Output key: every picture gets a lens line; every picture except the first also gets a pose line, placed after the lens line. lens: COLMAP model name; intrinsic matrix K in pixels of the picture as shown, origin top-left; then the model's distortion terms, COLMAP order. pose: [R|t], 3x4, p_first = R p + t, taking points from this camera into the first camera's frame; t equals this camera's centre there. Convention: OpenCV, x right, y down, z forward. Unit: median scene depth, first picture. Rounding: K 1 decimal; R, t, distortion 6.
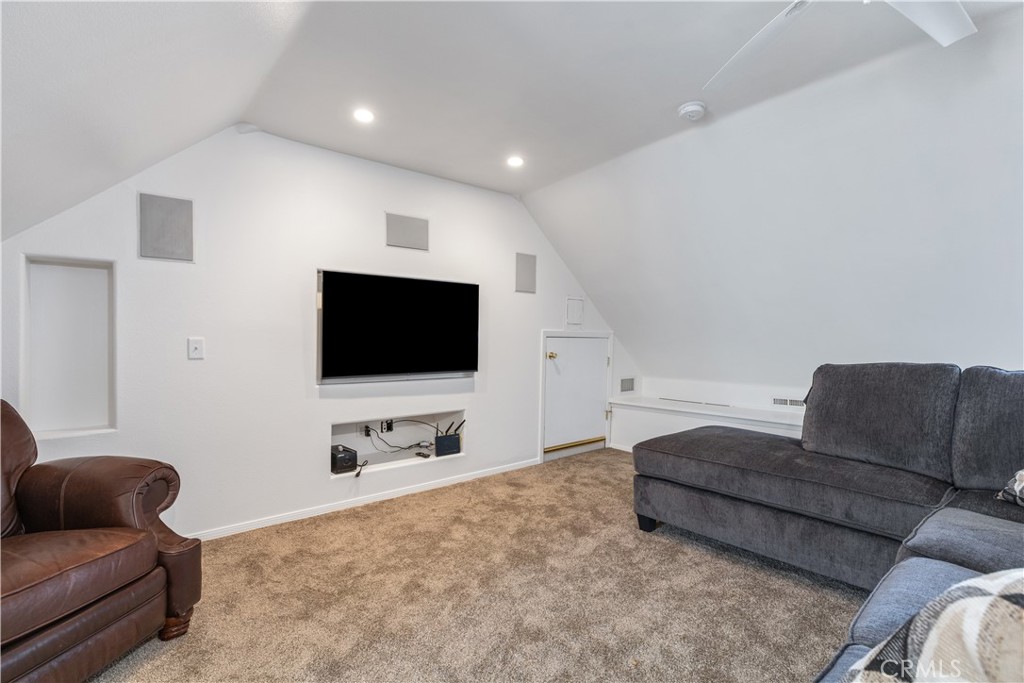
lens RADIAL K [[470.4, 0, 511.5], [0, 470.4, 339.1], [0, 0, 1]] dist [0.000283, -0.000650]
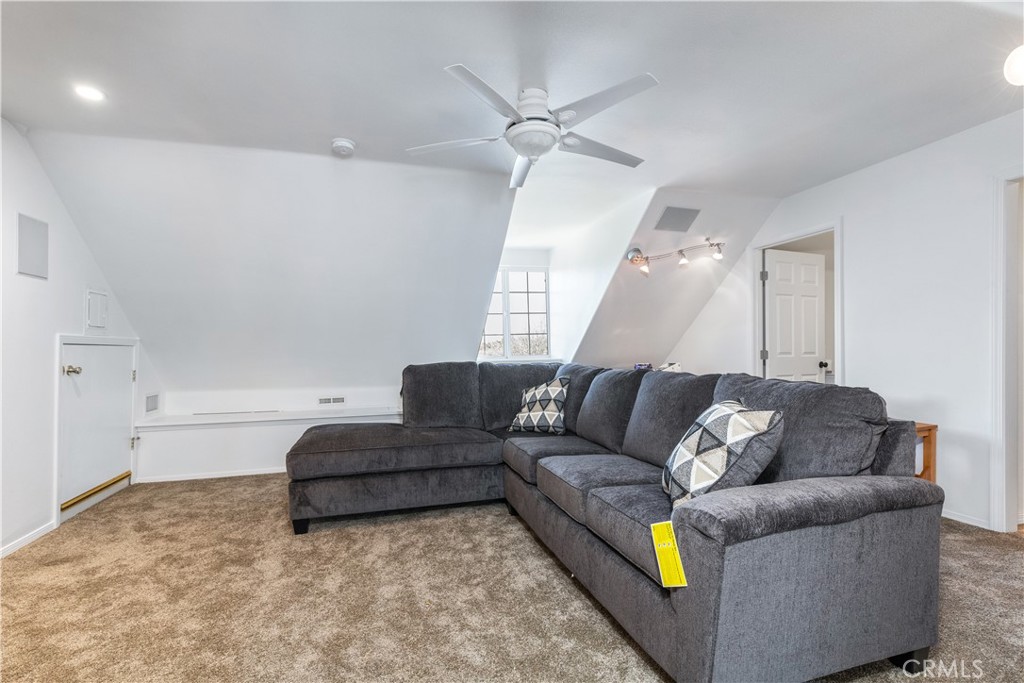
lens RADIAL K [[470.4, 0, 509.5], [0, 470.4, 346.9], [0, 0, 1]] dist [0.000283, -0.000650]
pose [[0.382178, 0.003797, 0.924081, -0.453729], [0.000851, 0.999990, -0.004461, 0.005132], [-0.924088, 0.002491, 0.382171, 0.174509]]
